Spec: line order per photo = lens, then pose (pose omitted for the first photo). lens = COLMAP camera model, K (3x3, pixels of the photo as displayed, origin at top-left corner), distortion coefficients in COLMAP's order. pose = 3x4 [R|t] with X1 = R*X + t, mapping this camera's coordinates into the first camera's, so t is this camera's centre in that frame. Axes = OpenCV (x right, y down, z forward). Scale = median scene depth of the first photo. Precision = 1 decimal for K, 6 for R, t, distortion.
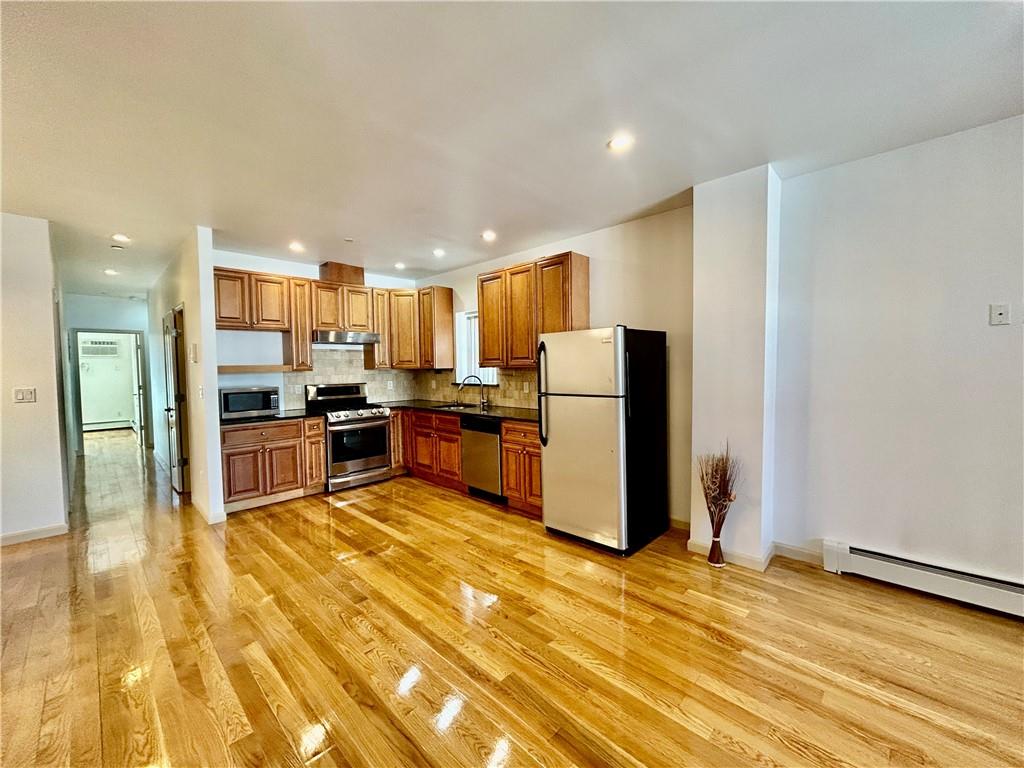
lens RADIAL K [[409.9, 0, 512.0], [0, 409.9, 384.0], [0, 0, 1]] dist [-0.001772, -0.000042]
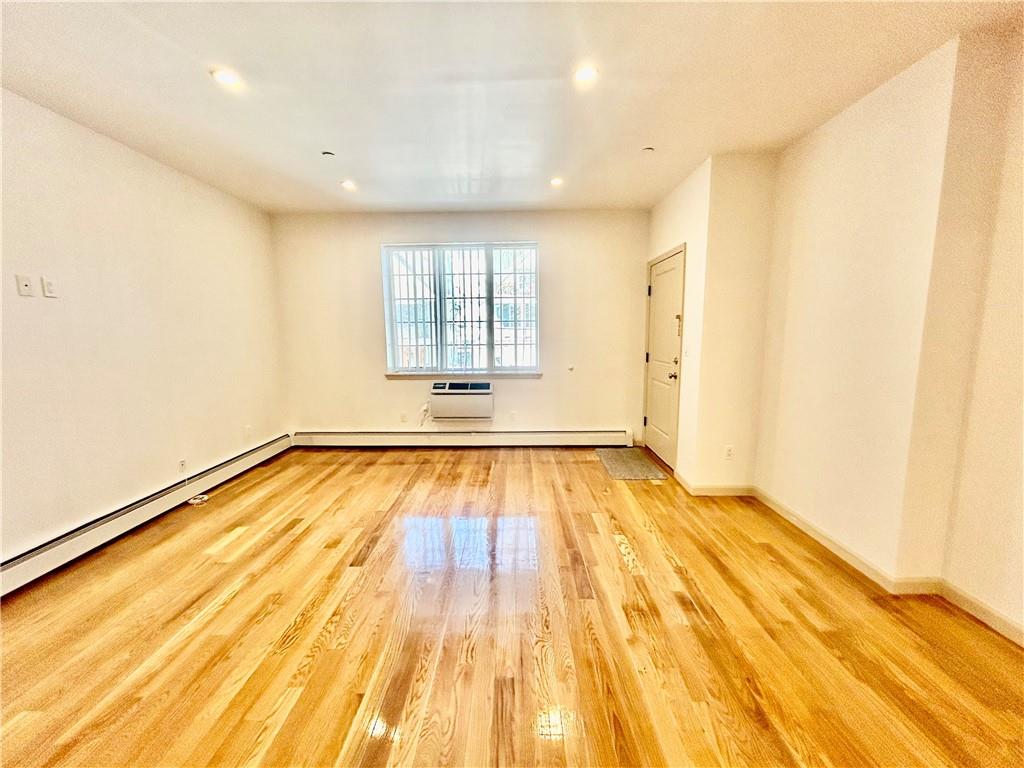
lens RADIAL K [[409.9, 0, 512.0], [0, 409.9, 384.0], [0, 0, 1]] dist [-0.001772, -0.000042]
pose [[-0.686864, -0.078505, 0.722533, -0.198036], [0.048634, 0.986956, 0.153469, -0.012511], [-0.725156, 0.140552, -0.674087, 0.407019]]
